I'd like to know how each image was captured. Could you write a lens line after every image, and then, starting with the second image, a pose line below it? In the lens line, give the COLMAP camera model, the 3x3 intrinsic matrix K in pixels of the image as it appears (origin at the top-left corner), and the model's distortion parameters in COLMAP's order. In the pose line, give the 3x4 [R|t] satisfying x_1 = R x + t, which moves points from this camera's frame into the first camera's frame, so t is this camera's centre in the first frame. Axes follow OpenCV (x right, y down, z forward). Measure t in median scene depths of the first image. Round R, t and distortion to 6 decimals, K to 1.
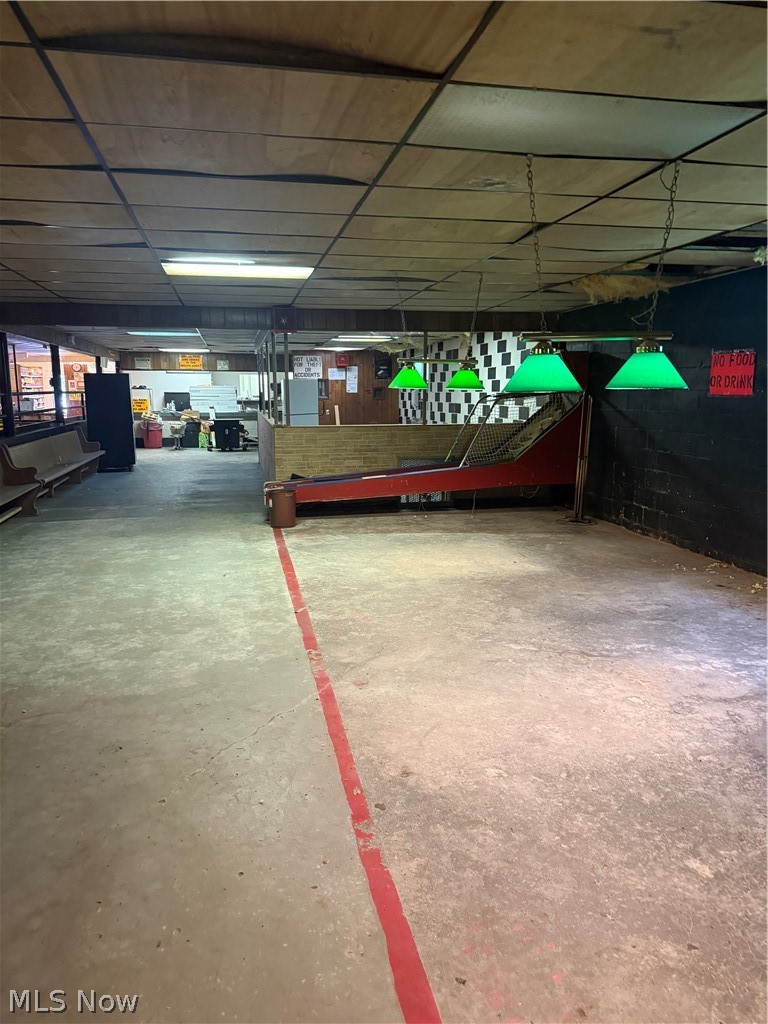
lens RADIAL K [[709.5, 0, 384.0], [0, 709.5, 512.0], [0, 0, 1]] dist [0.090375, -0.003051]
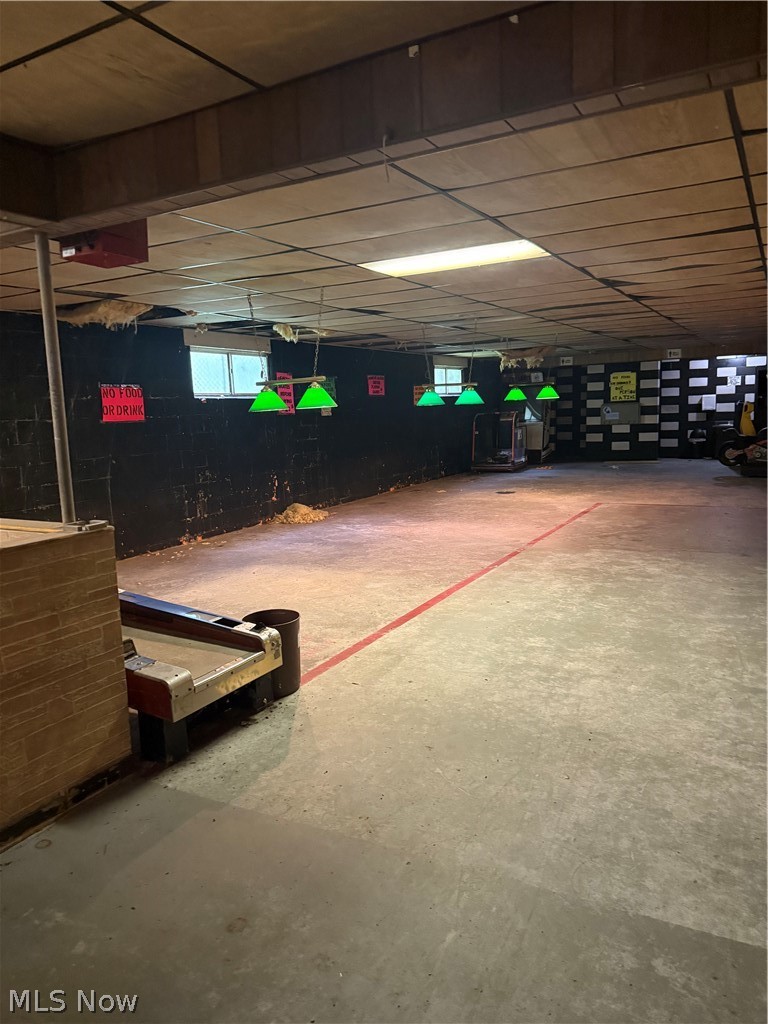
lens RADIAL K [[709.5, 0, 384.0], [0, 709.5, 512.0], [0, 0, 1]] dist [0.090375, -0.003051]
pose [[-0.754833, -0.066969, 0.652489, -0.649636], [0.152519, 0.949587, 0.273903, -0.277487], [-0.637938, 0.306268, -0.706566, 1.604458]]
